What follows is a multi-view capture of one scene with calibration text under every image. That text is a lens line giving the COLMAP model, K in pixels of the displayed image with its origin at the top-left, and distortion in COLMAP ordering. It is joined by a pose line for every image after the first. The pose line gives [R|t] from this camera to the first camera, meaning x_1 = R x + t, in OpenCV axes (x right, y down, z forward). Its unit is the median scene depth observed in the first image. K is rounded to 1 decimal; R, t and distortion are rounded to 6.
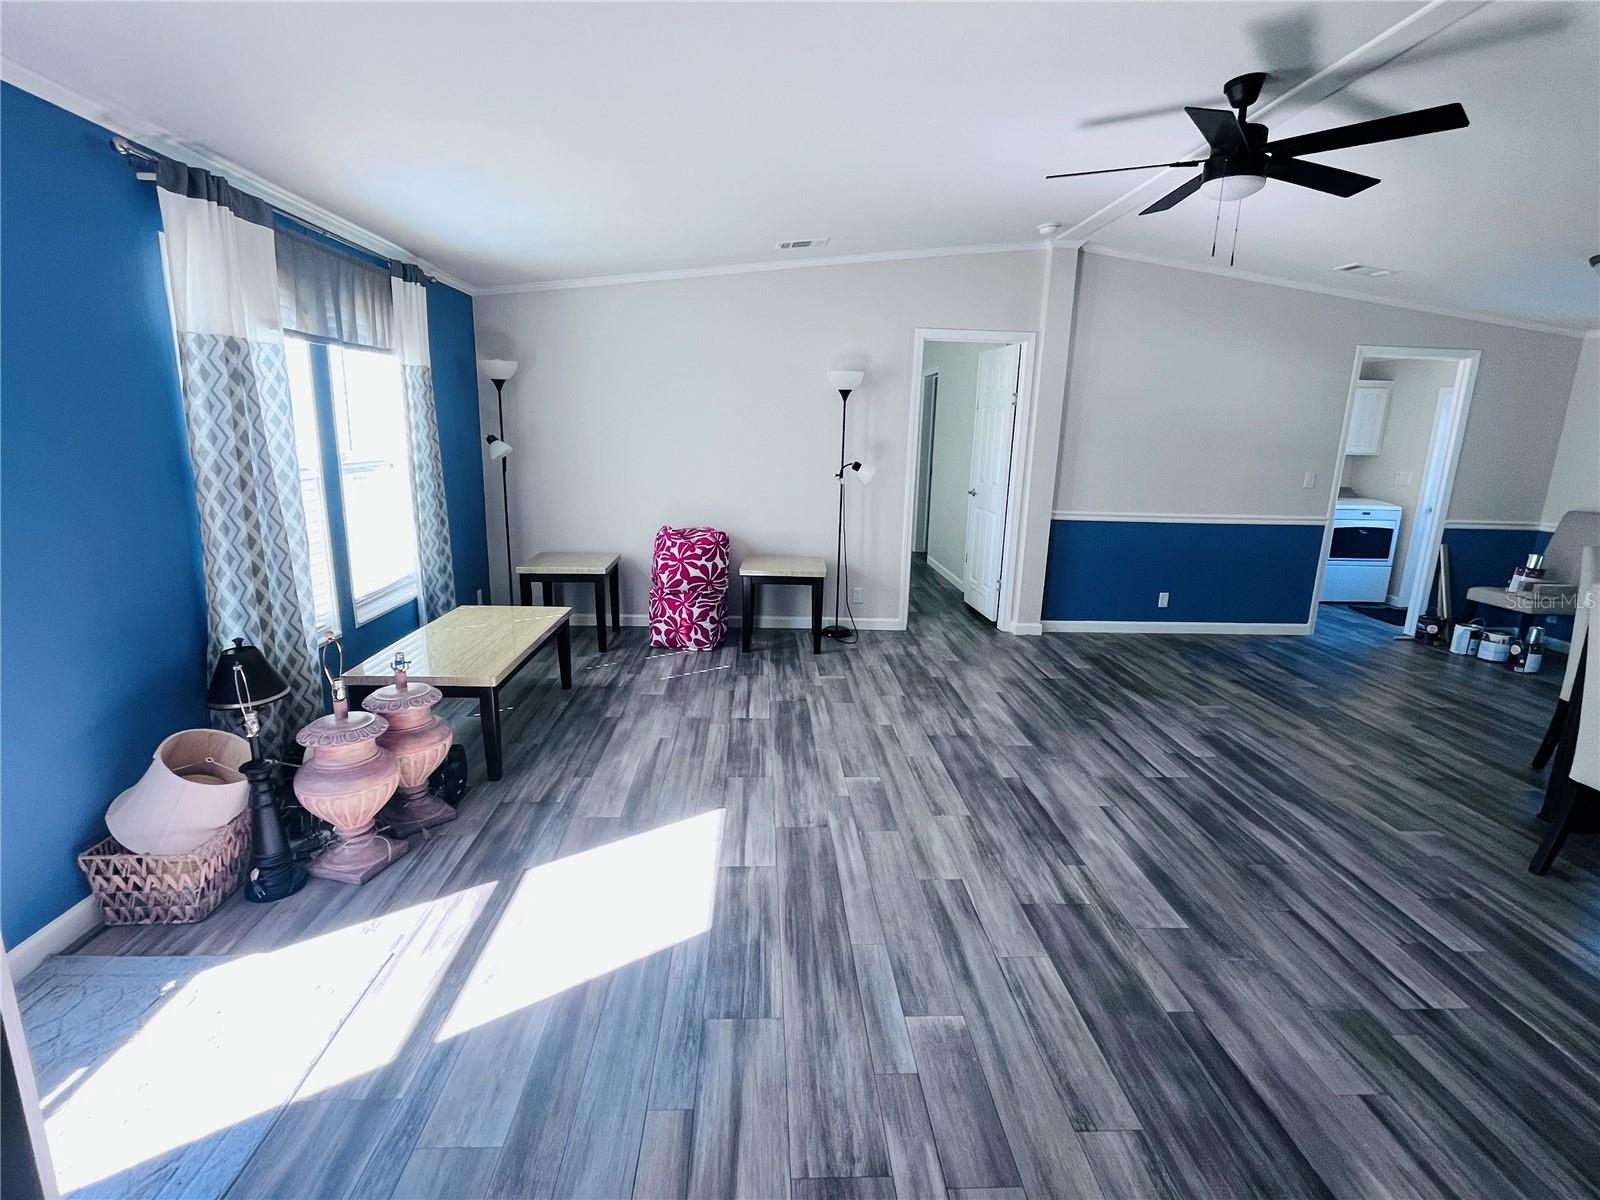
lens RADIAL K [[767.7, 0, 802.2], [0, 767.7, 600.5], [0, 0, 1]] dist [0.000657, -0.002661]
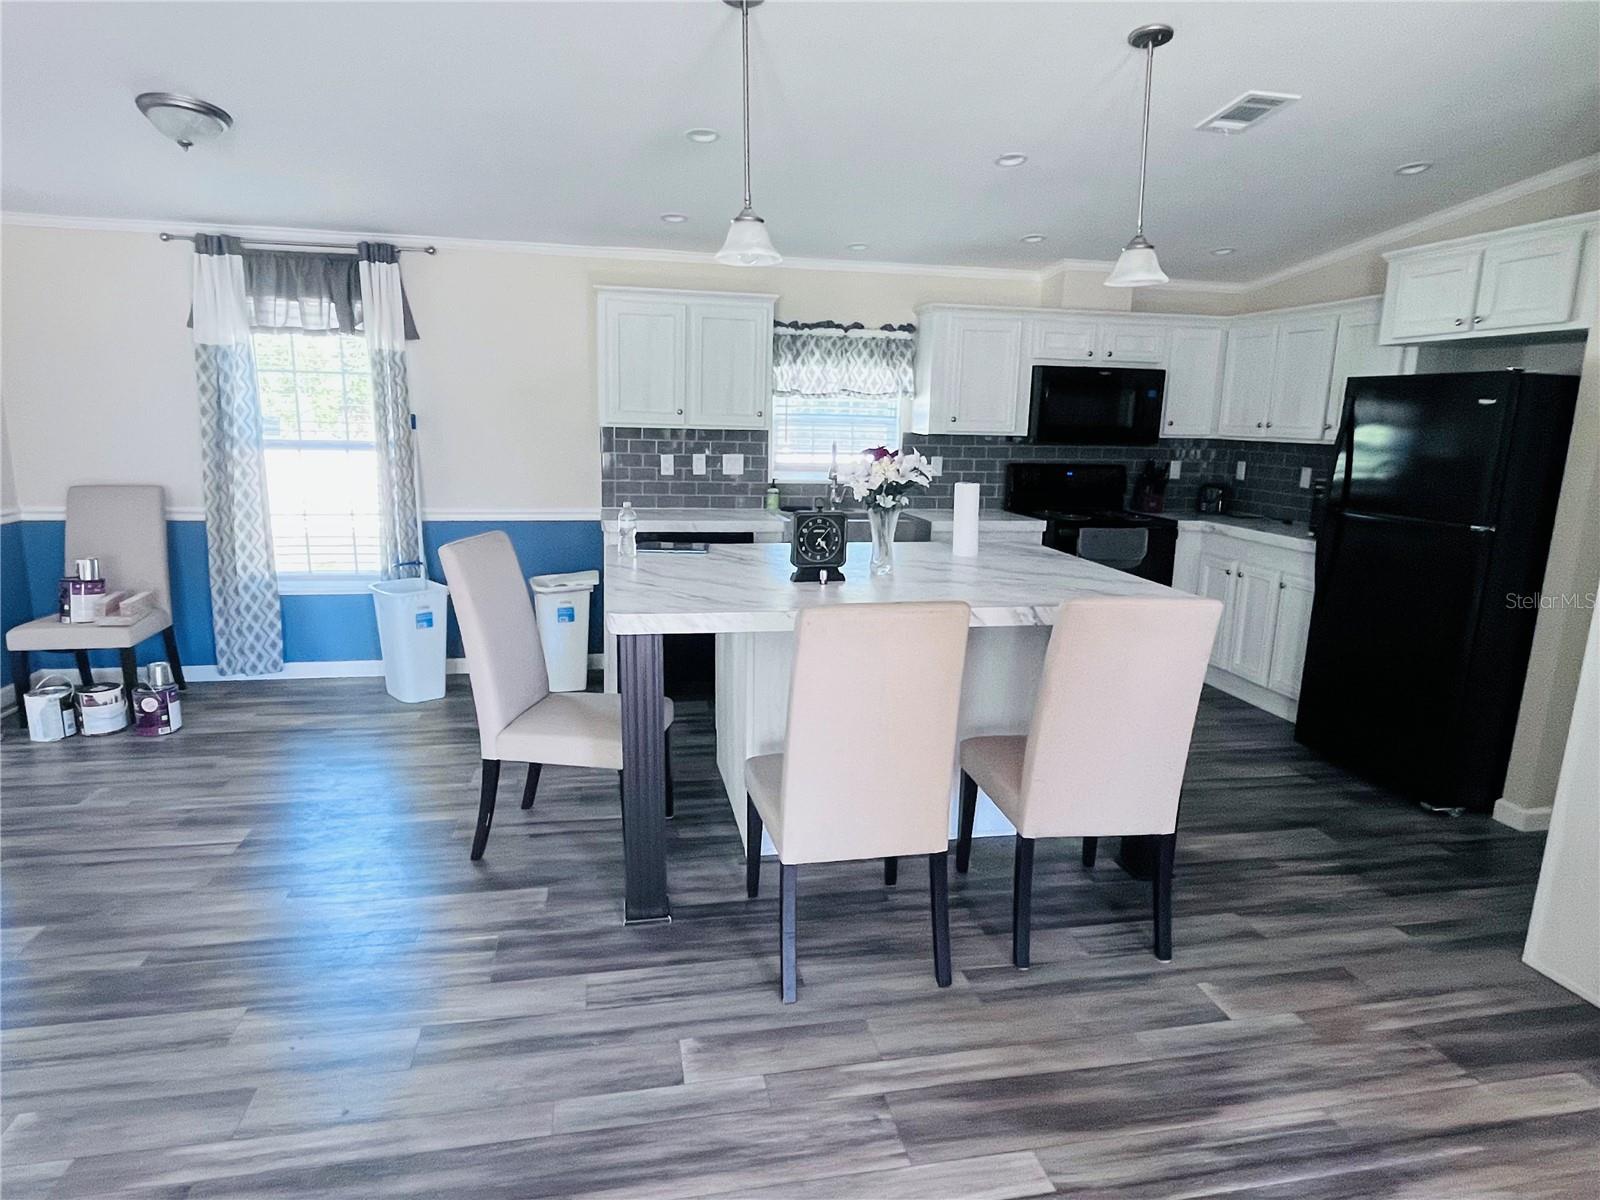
lens RADIAL K [[936.8, 0, 800.2], [0, 936.8, 598.5], [0, 0, 1]] dist [-0.002811, 0.001704]
pose [[-0.146791, -0.227897, 0.962557, 0.164579], [0.189497, 0.948596, 0.253490, -0.203941], [-0.970847, 0.219611, -0.096060, 0.876565]]
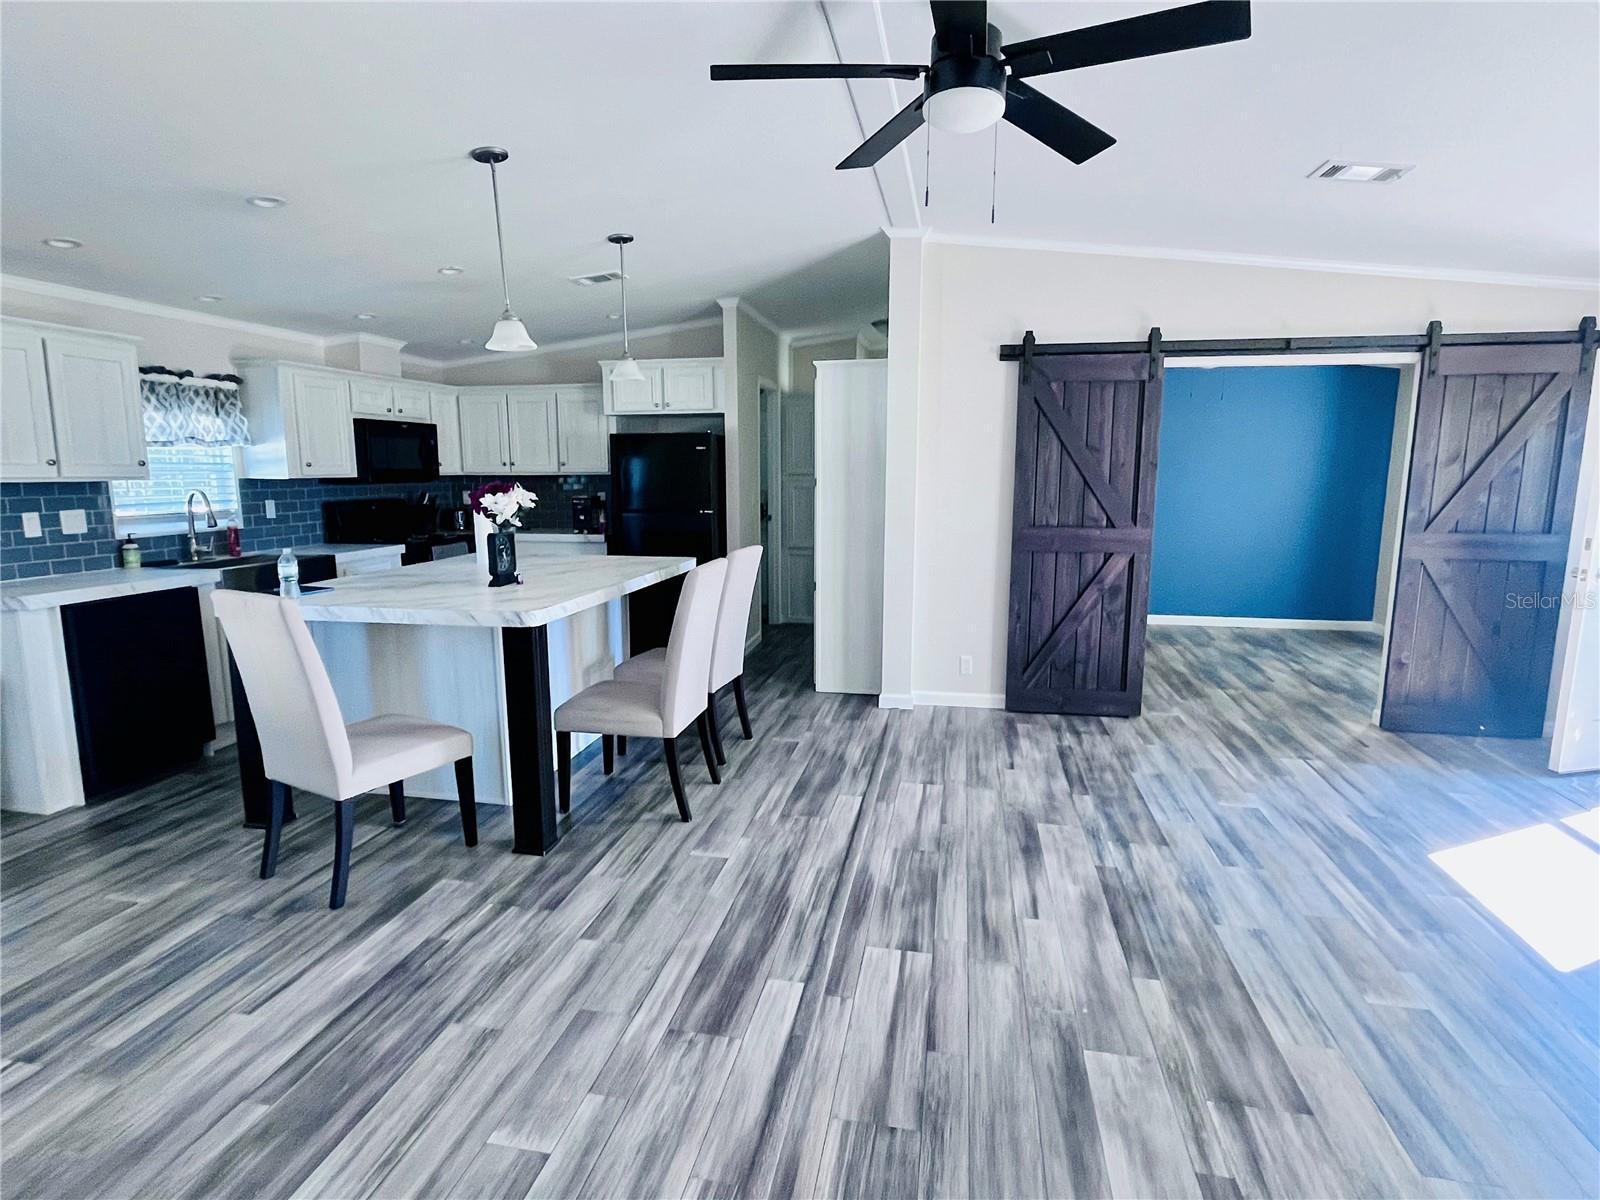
lens RADIAL K [[837.4, 0, 795.1], [0, 837.4, 602.9], [0, 0, 1]] dist [-0.002807, -0.001388]
pose [[-0.968207, -0.070464, 0.240020, 0.454248], [0.025180, 0.927179, 0.373772, -0.379139], [-0.248879, 0.367932, -0.895927, 1.754733]]
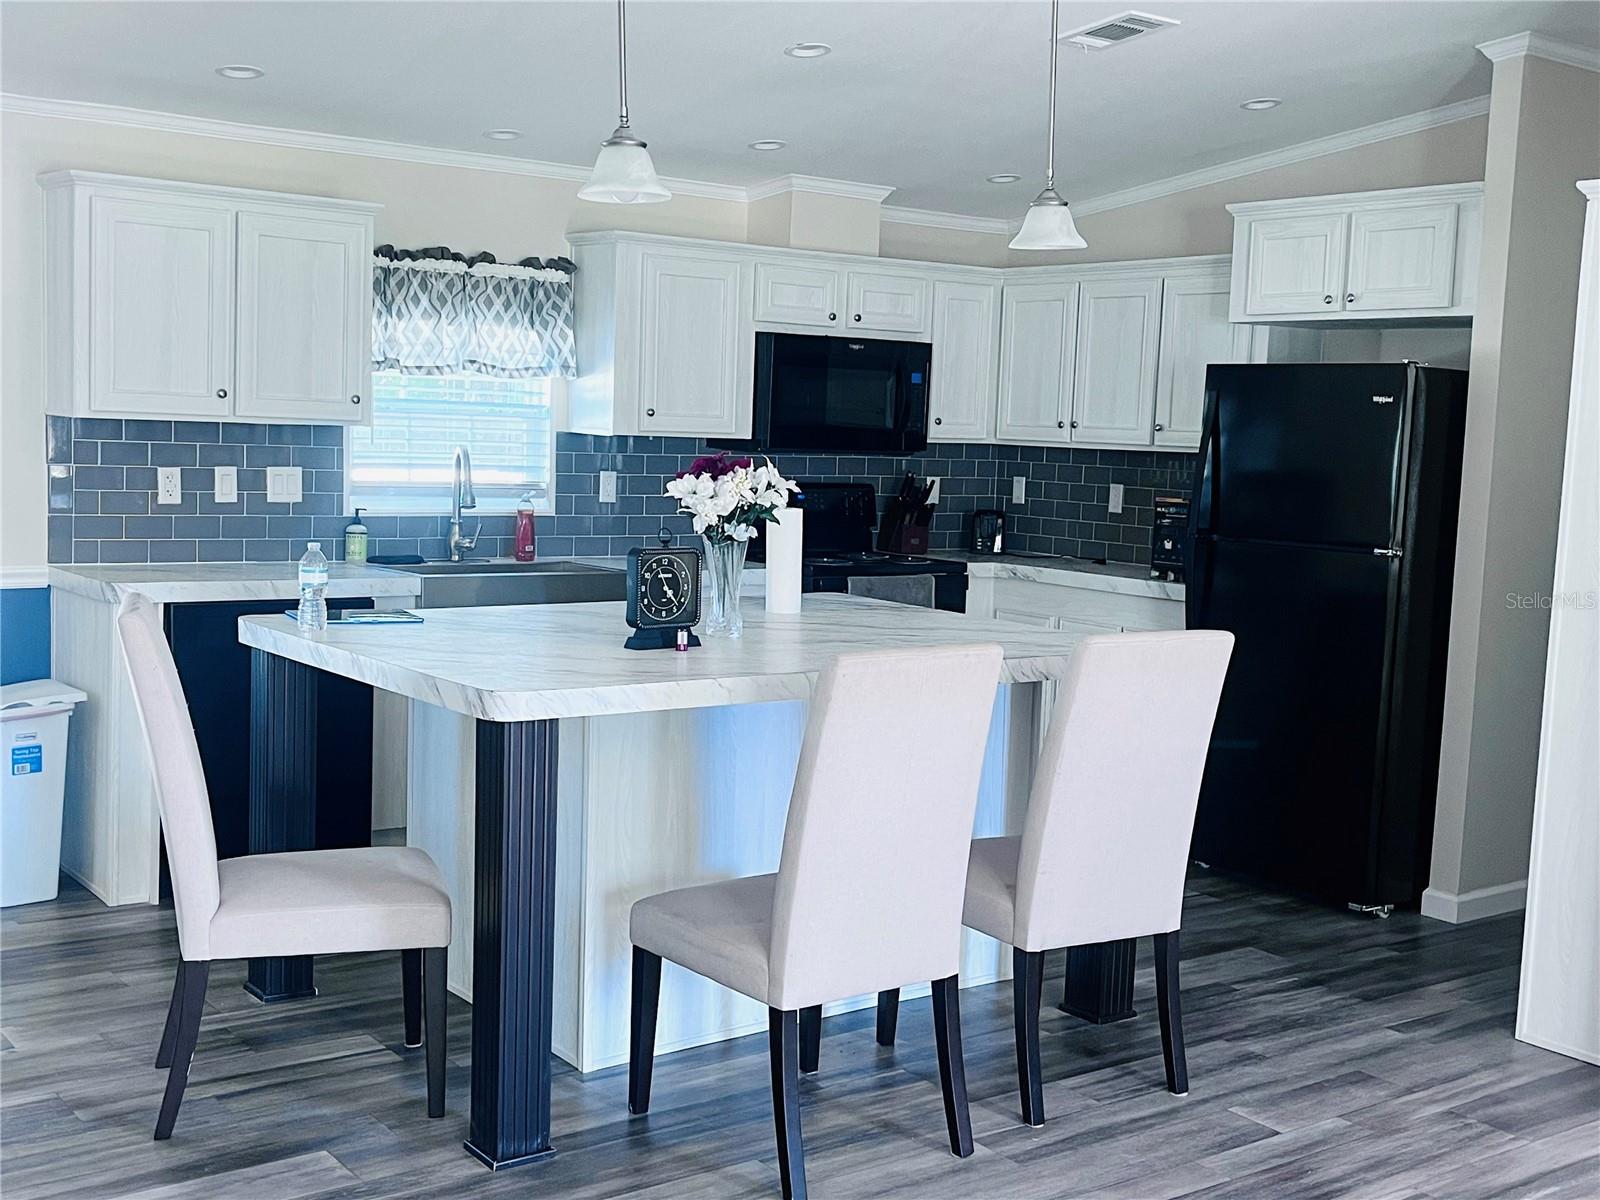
lens RADIAL K [[1858.3, 0, 803.4], [0, 1858.3, 615.0], [0, 0, 1]] dist [0.039503, 0.000000]
pose [[-0.553656, -0.141766, 0.820590, -0.048529], [0.129353, 0.958801, 0.252919, -0.322973], [-0.822638, 0.246175, -0.512508, 1.380751]]
